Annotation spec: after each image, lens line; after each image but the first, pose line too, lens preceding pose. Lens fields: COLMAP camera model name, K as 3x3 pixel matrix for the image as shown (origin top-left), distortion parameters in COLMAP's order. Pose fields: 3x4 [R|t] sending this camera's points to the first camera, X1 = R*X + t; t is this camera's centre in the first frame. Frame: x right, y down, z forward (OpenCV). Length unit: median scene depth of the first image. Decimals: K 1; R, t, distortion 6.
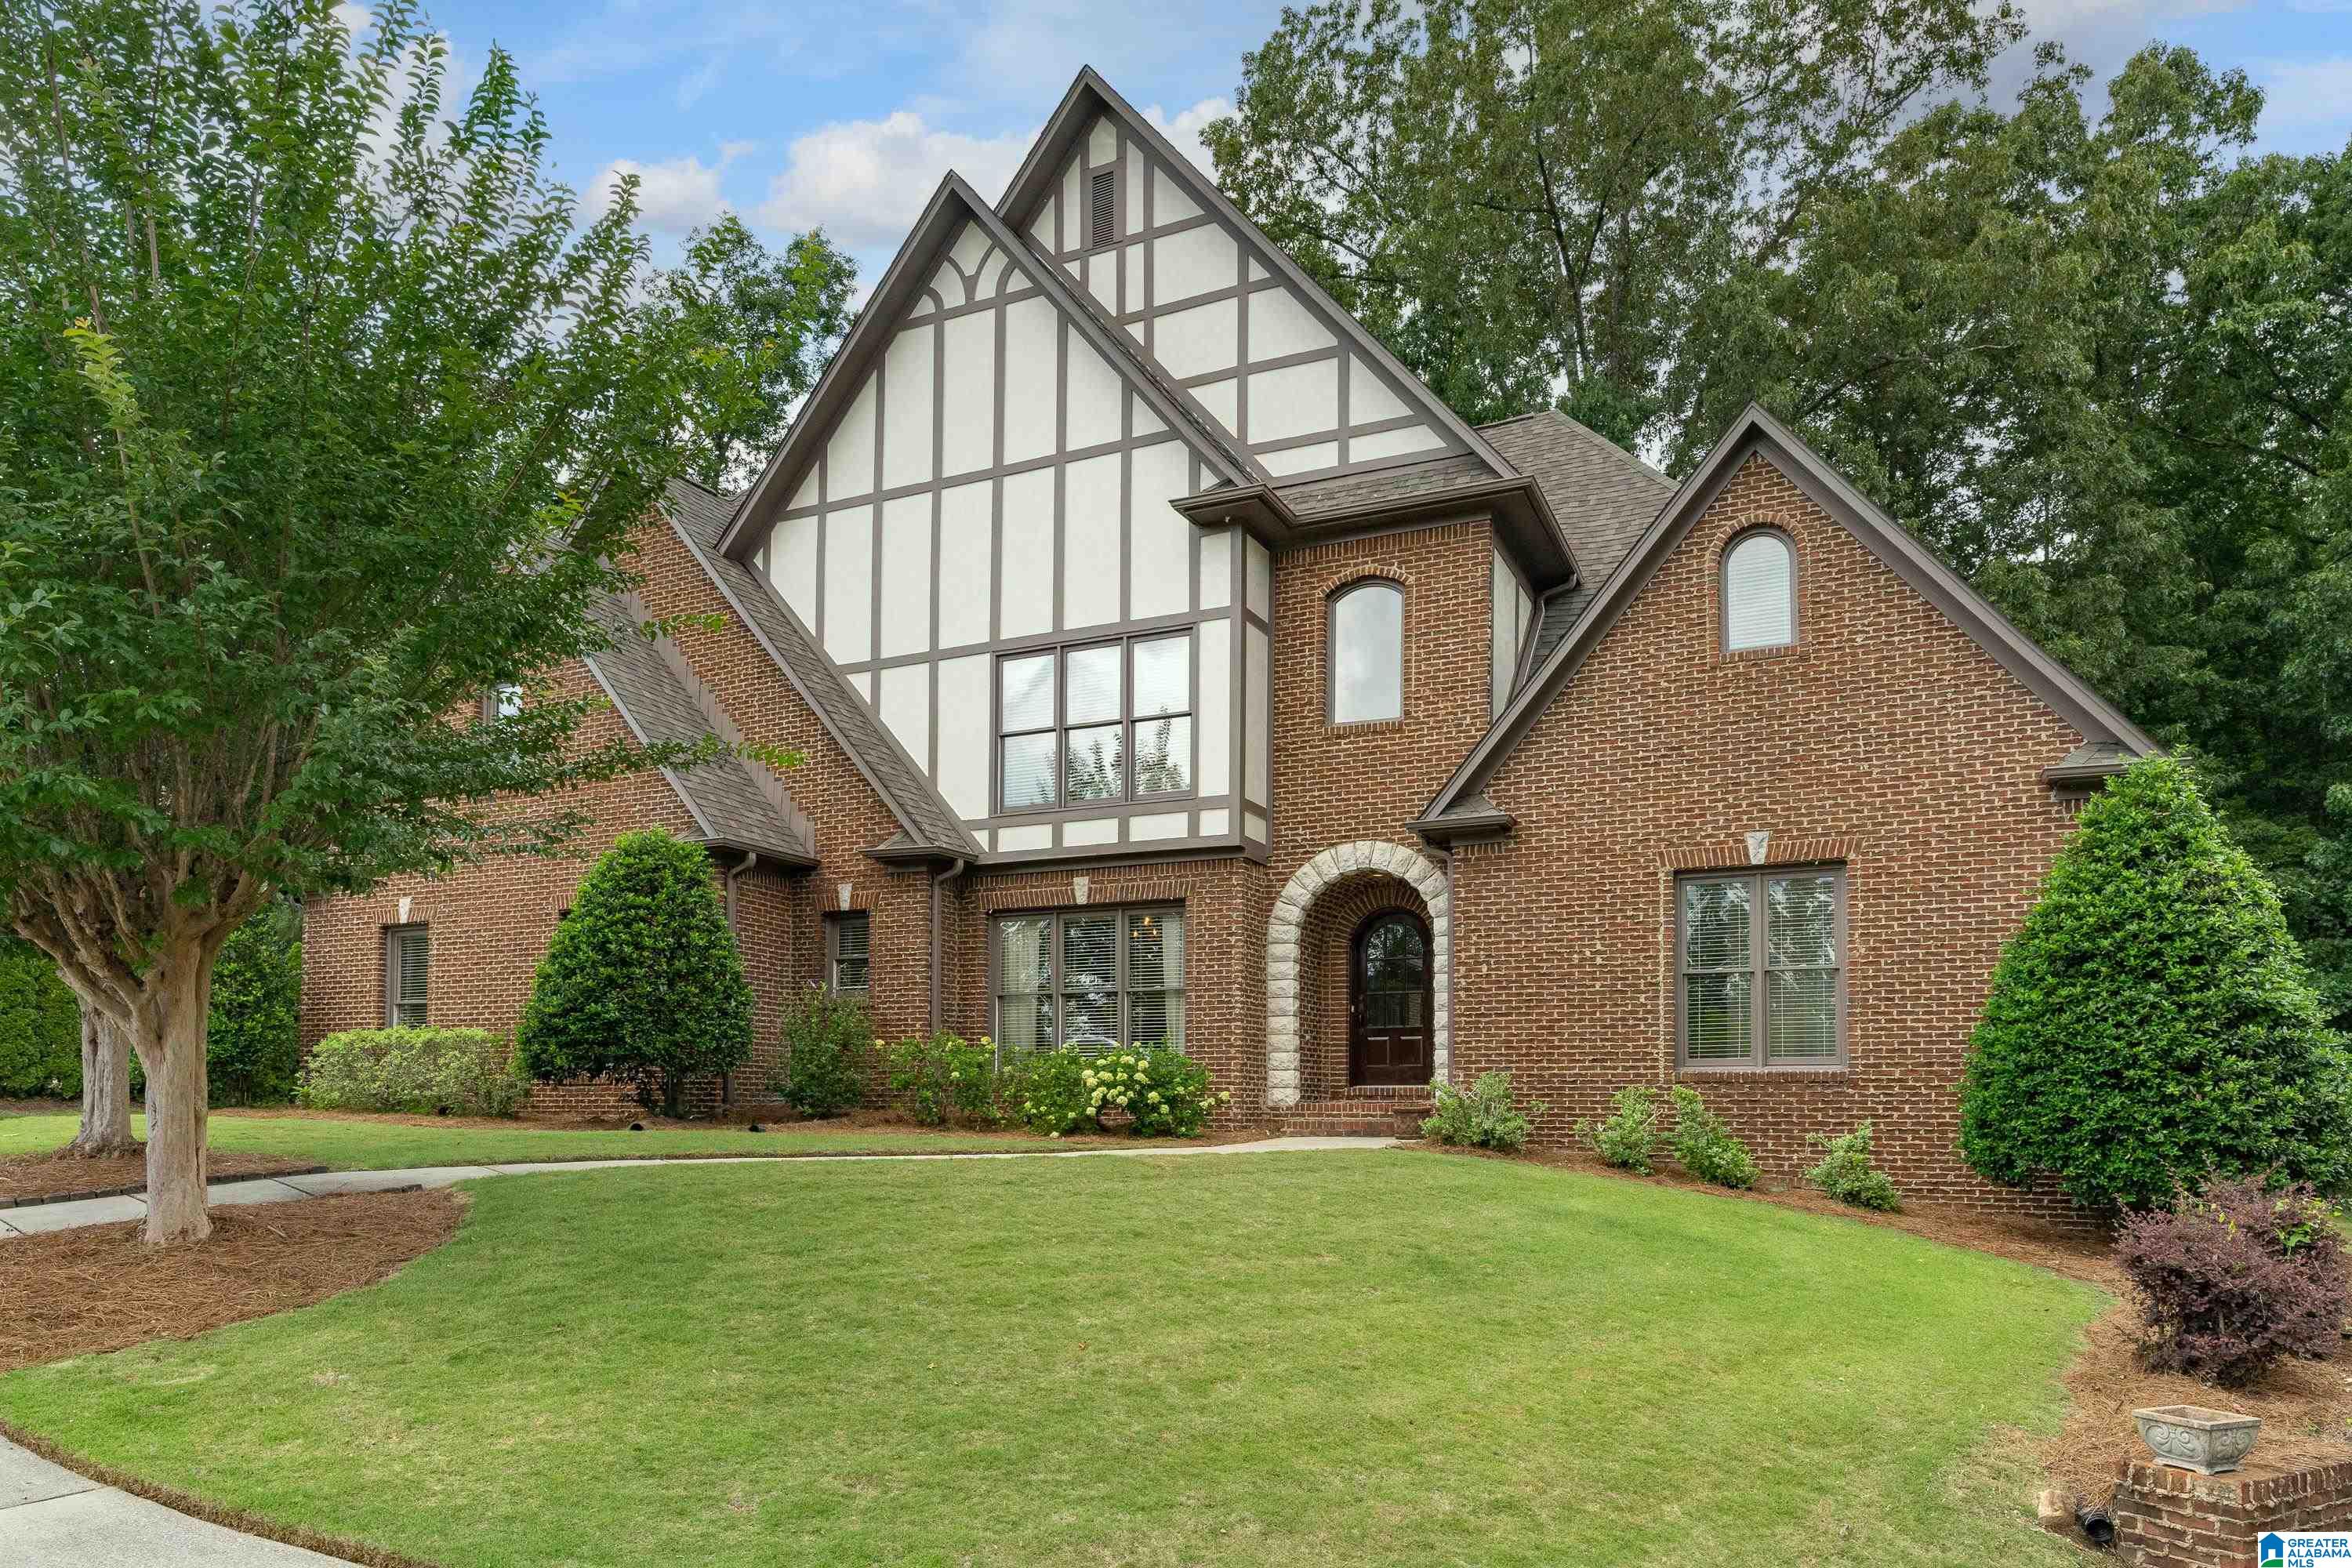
lens RADIAL K [[1404.3, 0, 1126.2], [0, 1404.3, 1033.0], [0, 0, 1]] dist [0.001025, 0.002588]
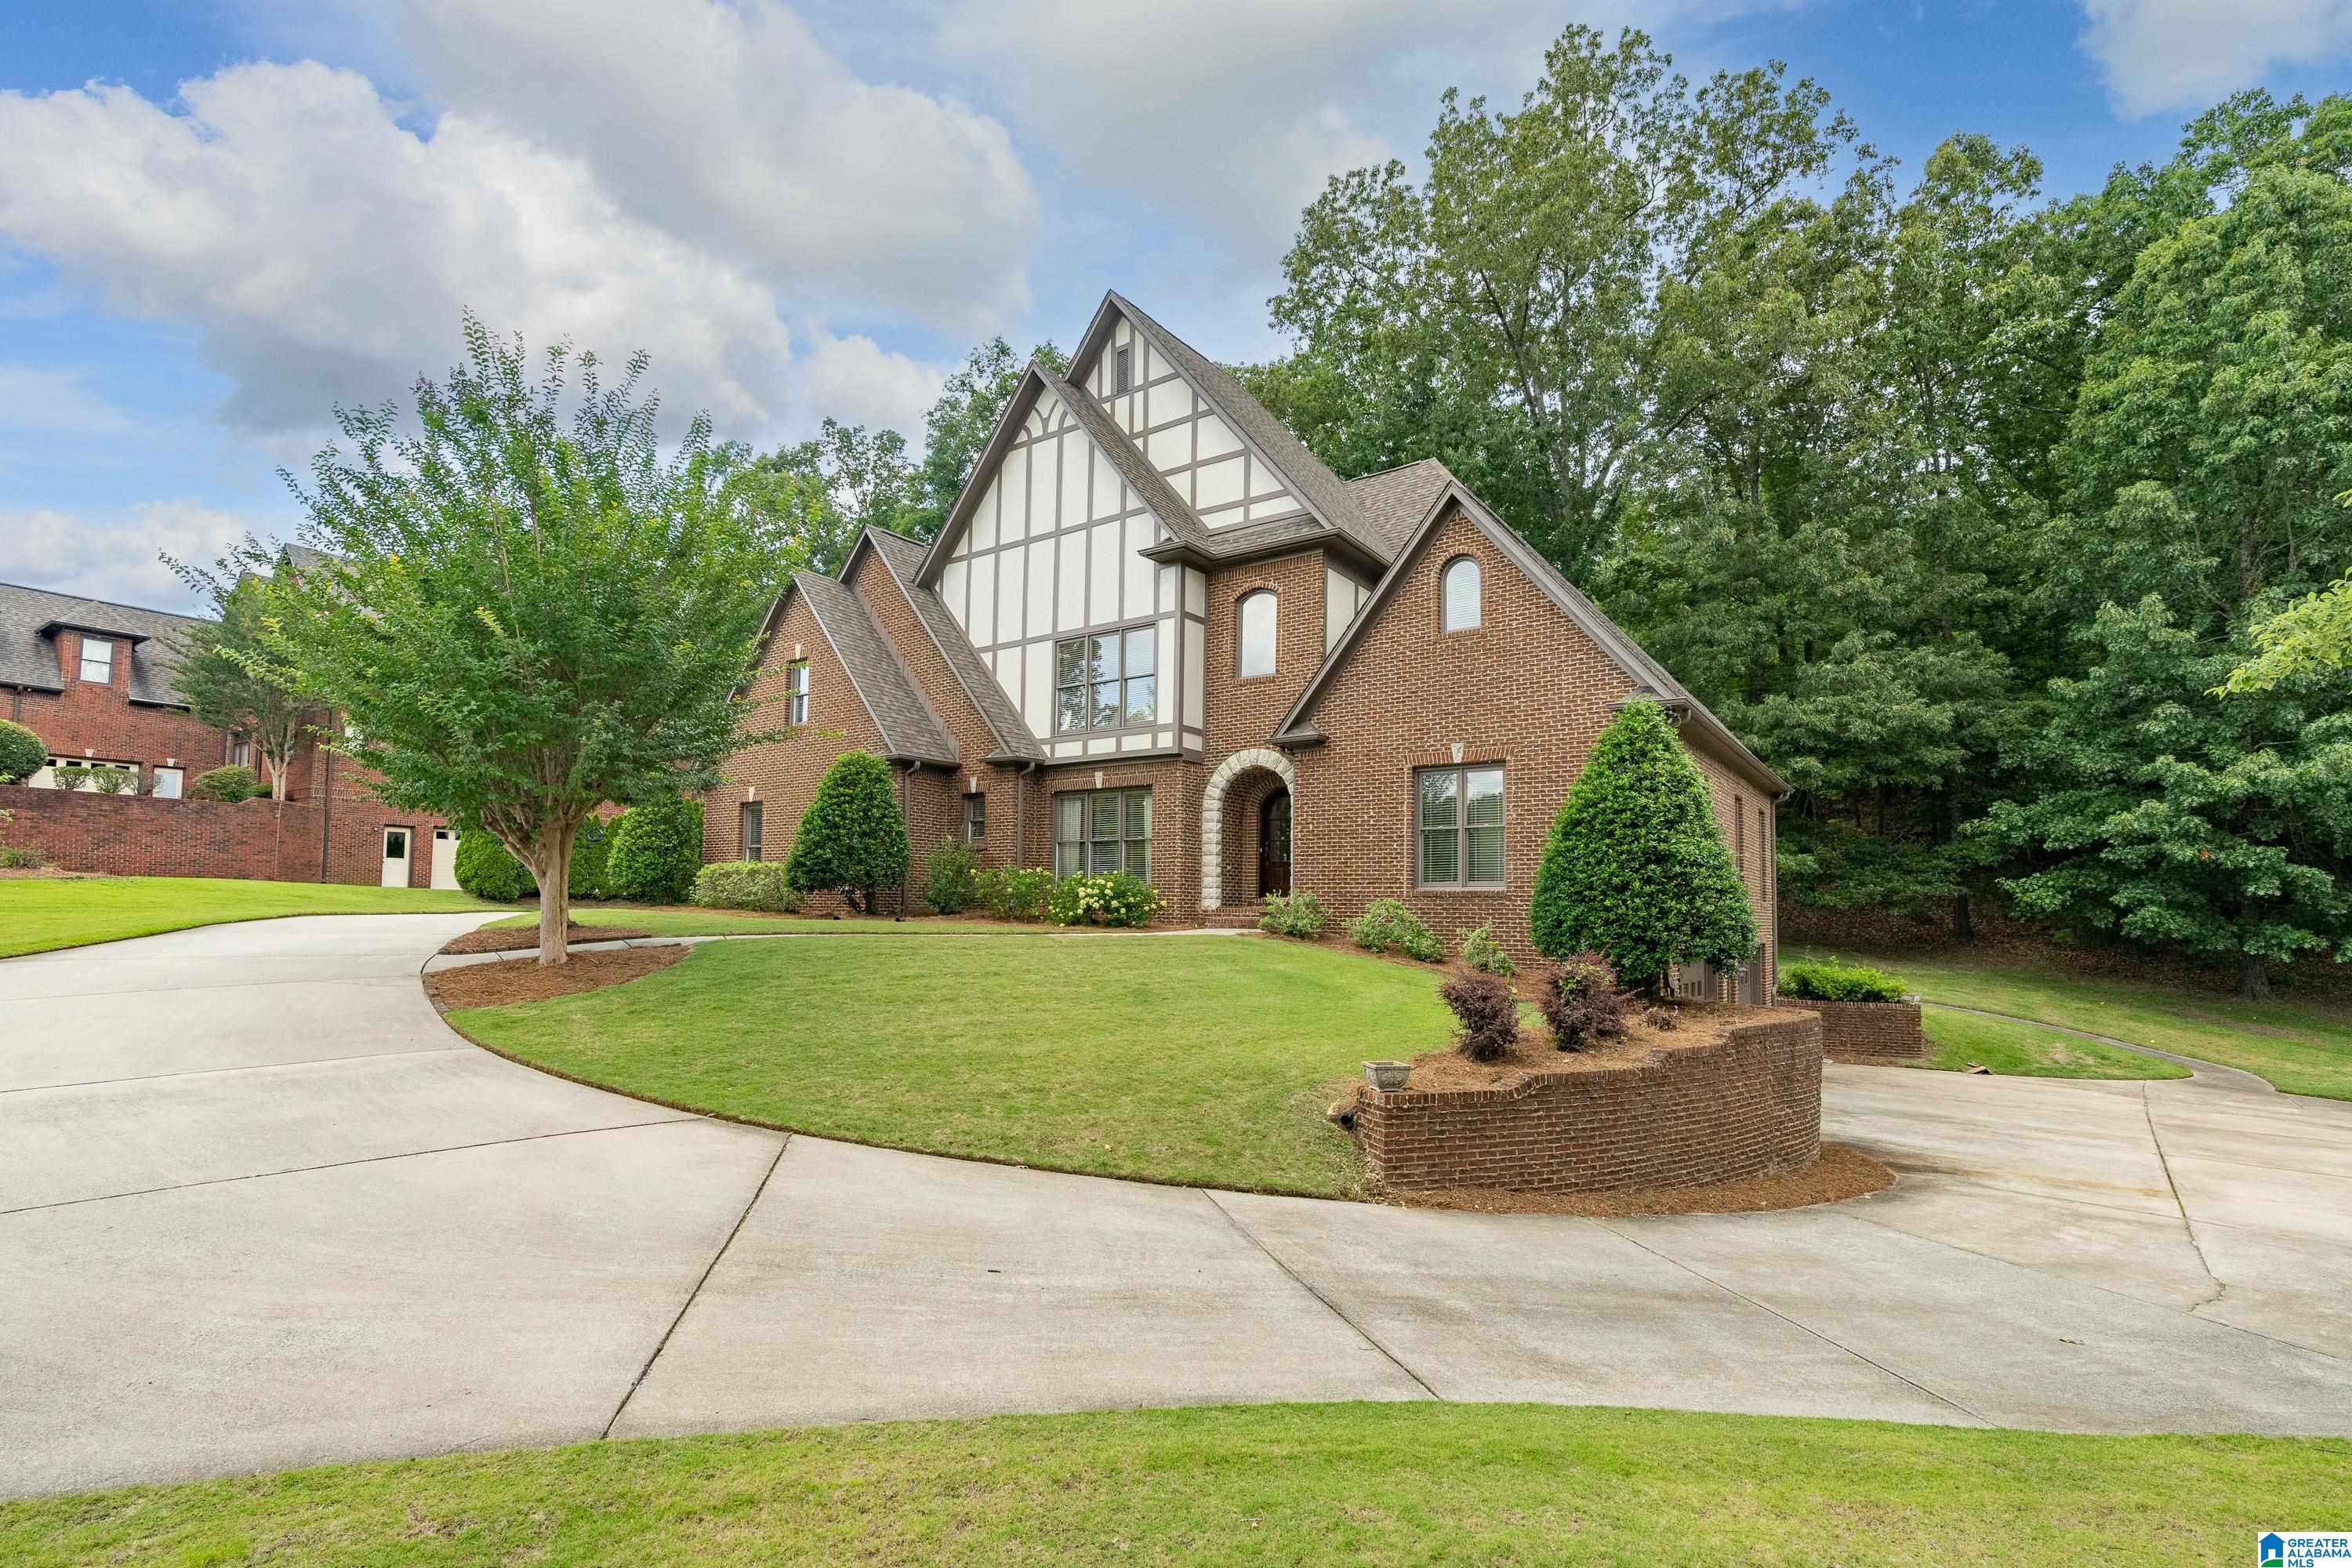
lens RADIAL K [[1071.4, 0, 1173.8], [0, 1071.4, 825.2], [0, 0, 1]] dist [-0.001367, -0.000117]
pose [[0.979466, -0.007901, -0.201455, 0.317595], [0.002311, 0.999606, -0.027968, -0.011761], [0.201597, 0.026928, 0.979098, -0.236495]]
